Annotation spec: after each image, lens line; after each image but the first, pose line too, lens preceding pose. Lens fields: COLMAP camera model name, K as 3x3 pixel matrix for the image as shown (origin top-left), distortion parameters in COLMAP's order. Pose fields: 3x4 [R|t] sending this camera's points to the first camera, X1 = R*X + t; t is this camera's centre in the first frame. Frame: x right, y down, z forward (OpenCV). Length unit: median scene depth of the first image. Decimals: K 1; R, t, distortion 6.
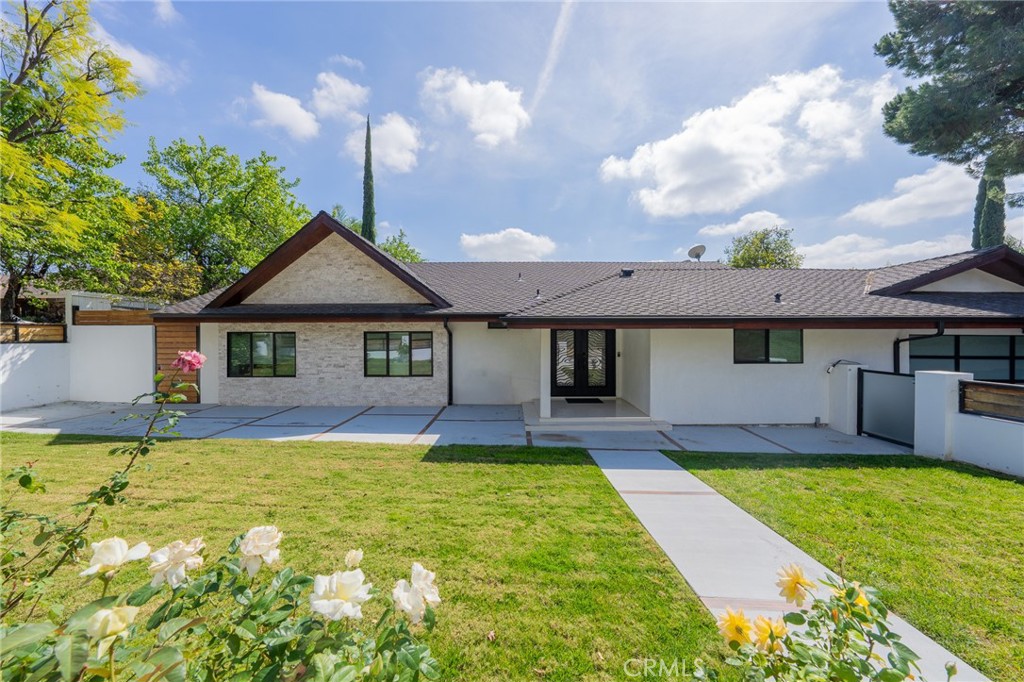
lens RADIAL K [[359.7, 0, 517.1], [0, 359.7, 341.8], [0, 0, 1]] dist [-0.004868, 0.000244]
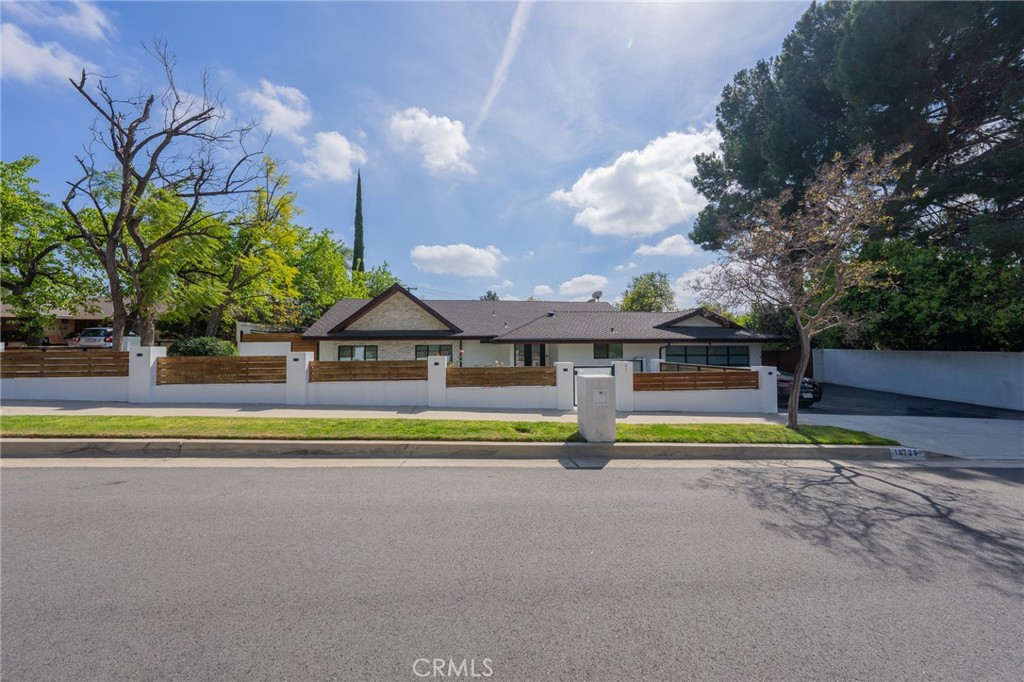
lens RADIAL K [[359.7, 0, 510.4], [0, 359.7, 343.8], [0, 0, 1]] dist [-0.004868, 0.000244]
pose [[0.989488, -0.003072, 0.144582, -0.206123], [0.007390, 0.999542, -0.029338, 0.022715], [-0.144426, 0.030098, 0.989058, -0.918454]]
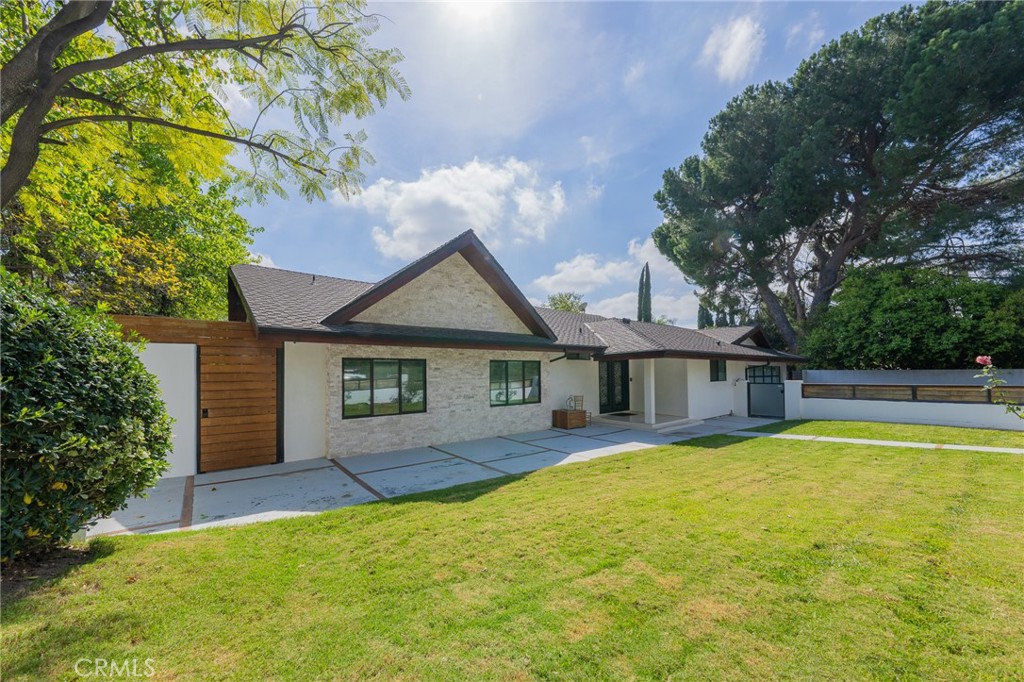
lens RADIAL K [[375.7, 0, 511.6], [0, 375.7, 365.9], [0, 0, 1]] dist [0.001130, 0.000006]
pose [[0.781515, 0.003024, 0.623879, -1.004581], [0.018930, 0.999413, -0.028558, 0.017689], [-0.623599, 0.034129, 0.780999, 0.172130]]
